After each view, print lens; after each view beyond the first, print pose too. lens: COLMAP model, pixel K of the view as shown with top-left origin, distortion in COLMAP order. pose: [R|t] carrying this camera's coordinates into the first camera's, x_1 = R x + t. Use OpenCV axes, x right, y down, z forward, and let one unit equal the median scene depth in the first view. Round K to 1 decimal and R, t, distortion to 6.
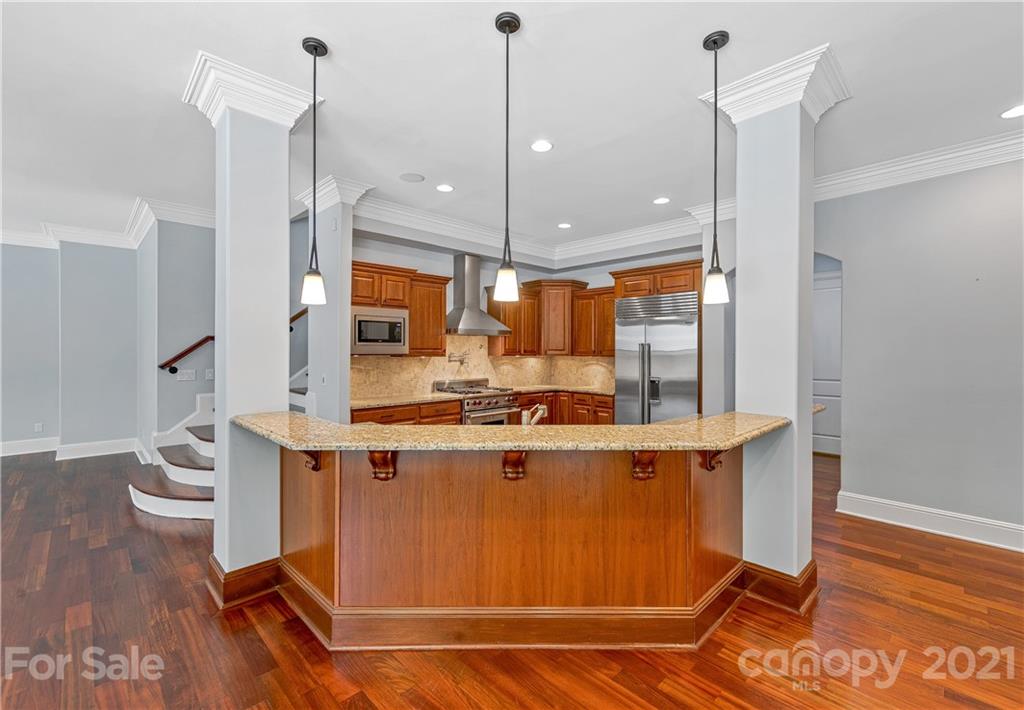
lens RADIAL K [[444.5, 0, 503.5], [0, 444.5, 354.7], [0, 0, 1]] dist [-0.000397, 0.000513]
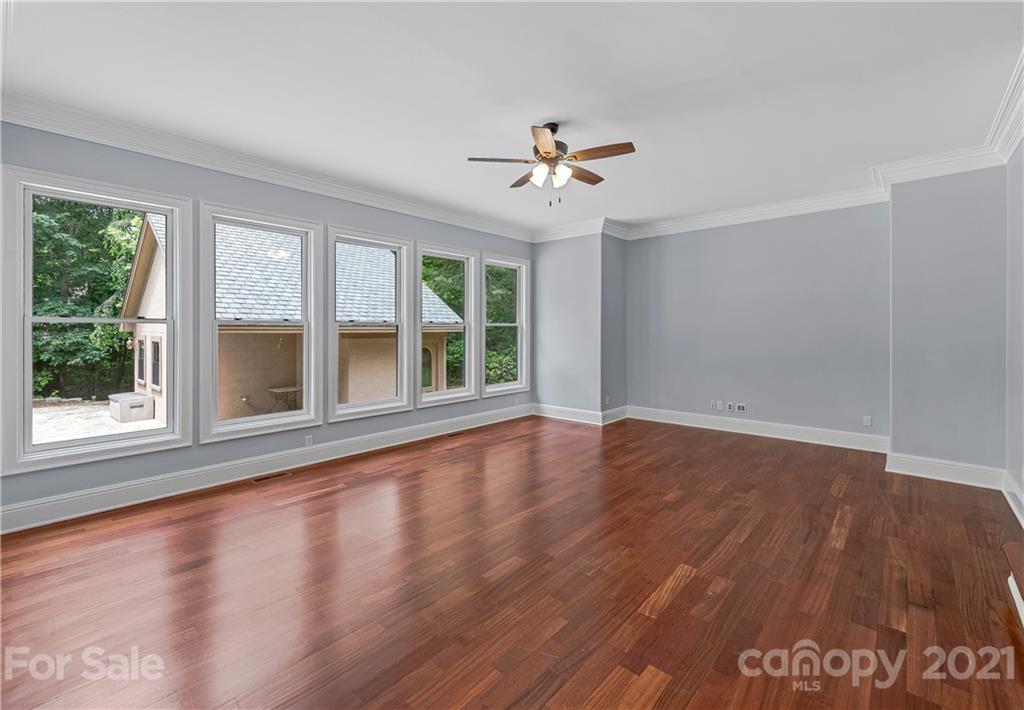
lens RADIAL K [[444.5, 0, 518.1], [0, 444.5, 326.3], [0, 0, 1]] dist [-0.000397, 0.000513]
pose [[0.085997, -0.009489, -0.996250, -0.284774], [-0.008810, 0.999908, -0.010285, 0.000295], [0.996256, 0.009661, 0.085905, 0.288766]]
